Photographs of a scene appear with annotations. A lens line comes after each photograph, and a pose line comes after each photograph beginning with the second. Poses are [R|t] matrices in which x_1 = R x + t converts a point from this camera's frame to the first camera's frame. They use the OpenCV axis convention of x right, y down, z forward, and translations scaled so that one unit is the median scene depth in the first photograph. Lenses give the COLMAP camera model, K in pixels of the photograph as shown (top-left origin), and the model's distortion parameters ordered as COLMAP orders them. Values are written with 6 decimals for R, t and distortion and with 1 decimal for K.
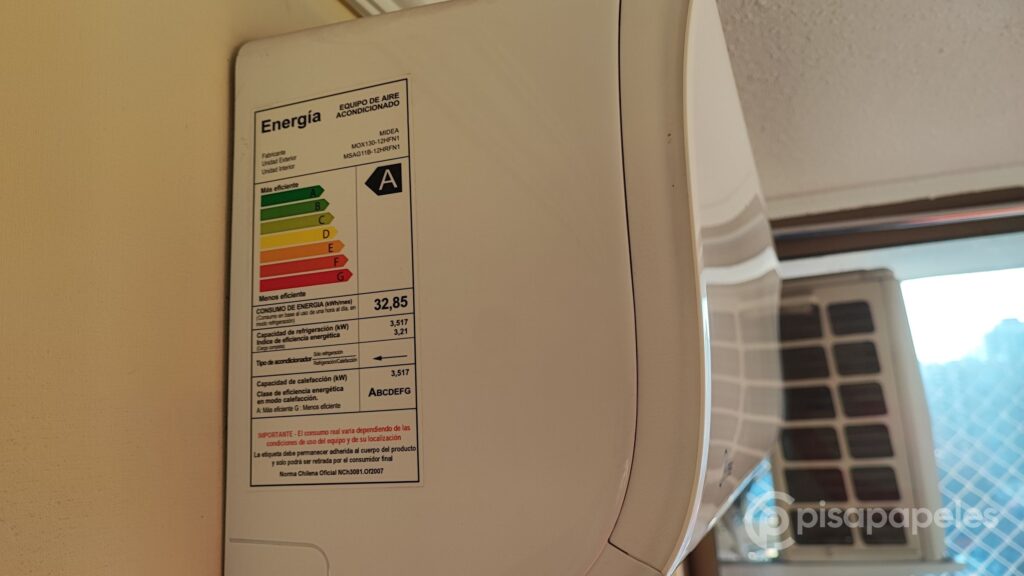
lens RADIAL K [[763.7, 0, 513.2], [0, 763.7, 283.0], [0, 0, 1]] dist [0.027996, 0.005576]
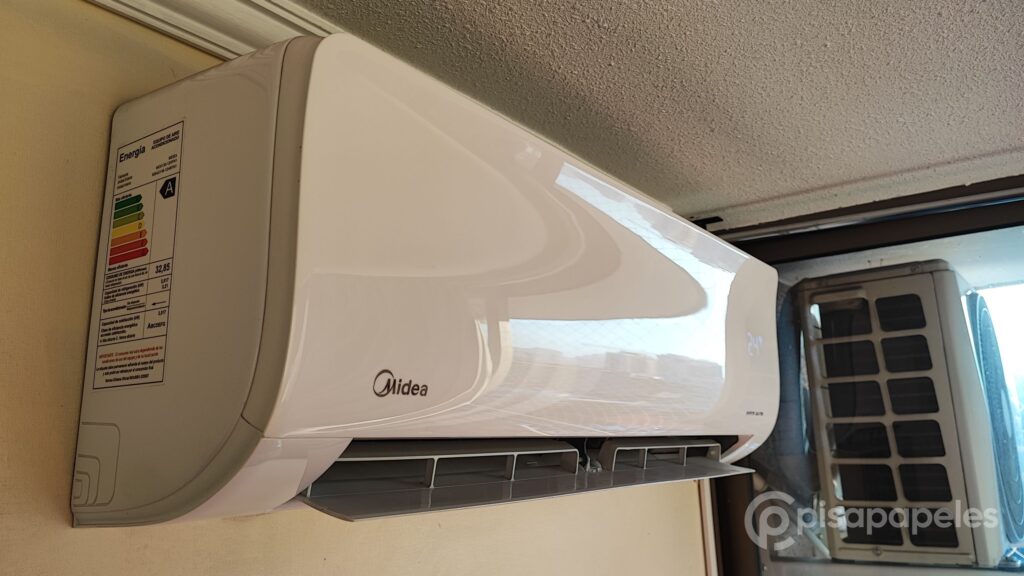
lens RADIAL K [[763.7, 0, 513.2], [0, 763.7, 283.0], [0, 0, 1]] dist [0.027996, 0.005576]
pose [[0.965280, -0.020796, -0.260390, 0.883784], [0.014849, 0.999582, -0.024787, 0.100624], [0.260797, 0.020059, 0.965185, -0.288636]]
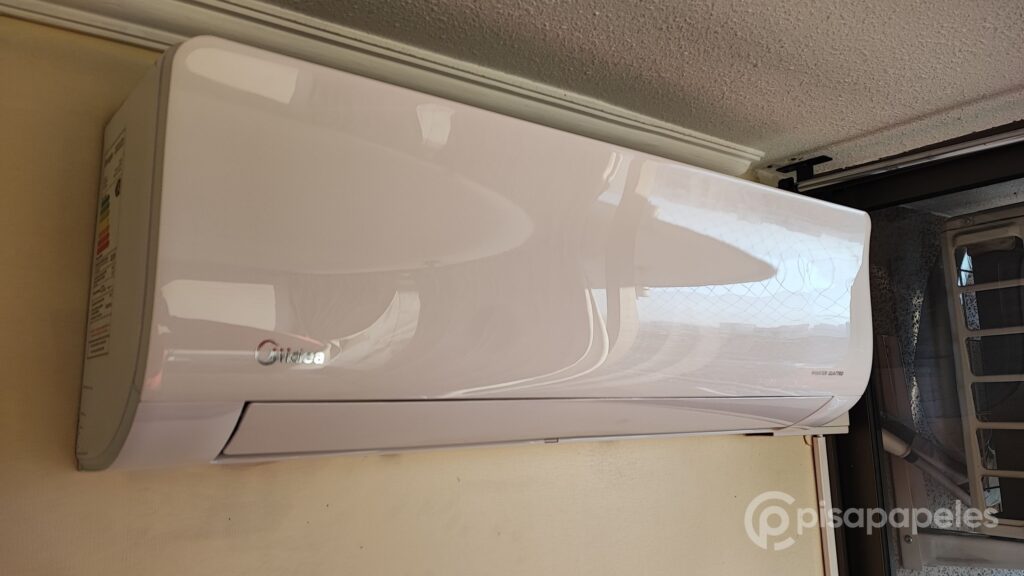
lens RADIAL K [[763.7, 0, 513.2], [0, 763.7, 283.0], [0, 0, 1]] dist [0.027996, 0.005576]
pose [[0.844295, -0.042797, -0.534167, 1.544119], [0.063032, 0.997817, 0.019684, 0.106619], [0.532159, -0.050289, 0.845150, -0.031638]]
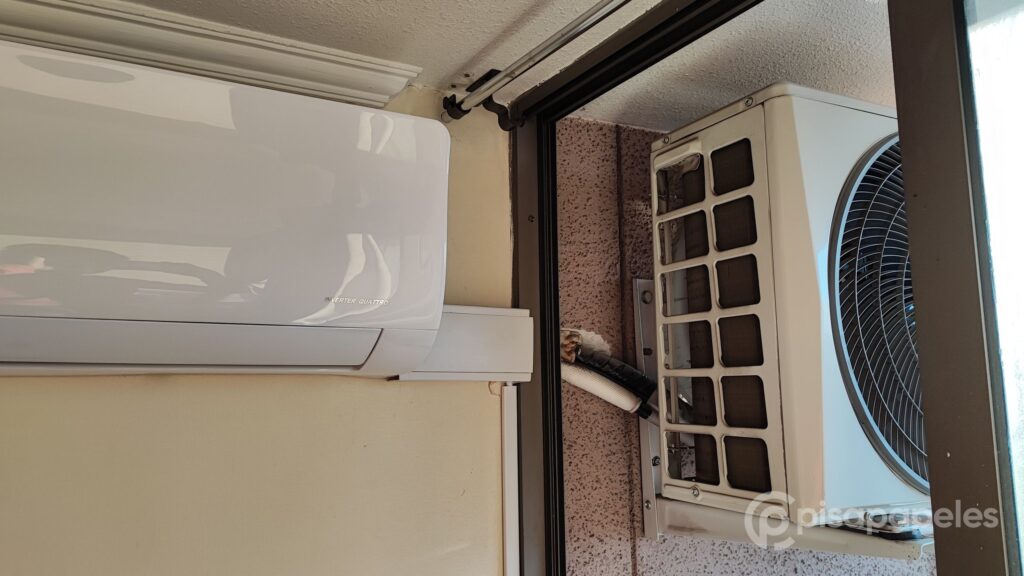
lens RADIAL K [[763.7, 0, 513.2], [0, 763.7, 283.0], [0, 0, 1]] dist [0.027996, 0.005576]
pose [[0.746149, -0.028283, -0.665178, 3.006088], [0.069201, 0.996980, 0.035234, 0.448710], [0.662173, -0.072321, 0.745853, 1.395043]]
